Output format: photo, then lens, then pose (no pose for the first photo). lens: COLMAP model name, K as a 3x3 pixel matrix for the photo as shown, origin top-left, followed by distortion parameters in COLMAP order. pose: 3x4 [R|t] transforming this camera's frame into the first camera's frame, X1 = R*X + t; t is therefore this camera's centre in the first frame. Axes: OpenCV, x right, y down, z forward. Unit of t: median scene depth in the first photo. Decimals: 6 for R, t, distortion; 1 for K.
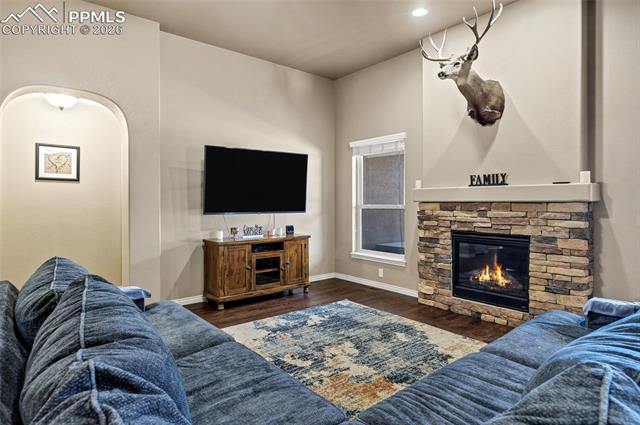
lens RADIAL K [[370.3, 0, 320.9], [0, 370.3, 202.8], [0, 0, 1]] dist [-0.000444, -0.000140]
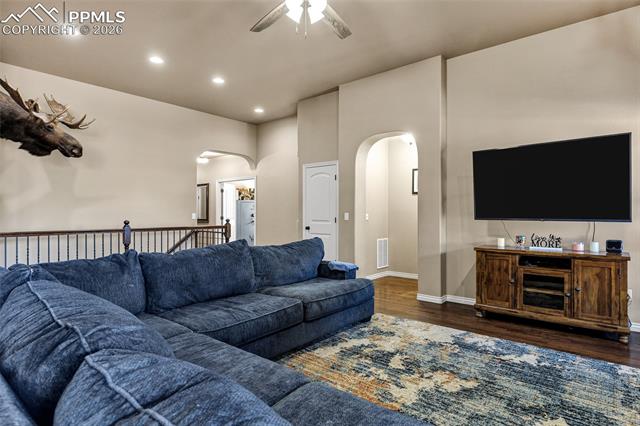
lens RADIAL K [[350.4, 0, 320.0], [0, 350.4, 213.0], [0, 0, 1]] dist [0.001043, -0.000040]
pose [[0.165943, 0.000863, -0.986135, 0.639155], [-0.003234, 0.999995, 0.000331, 0.016196], [0.986130, 0.003134, 0.165945, 0.475426]]
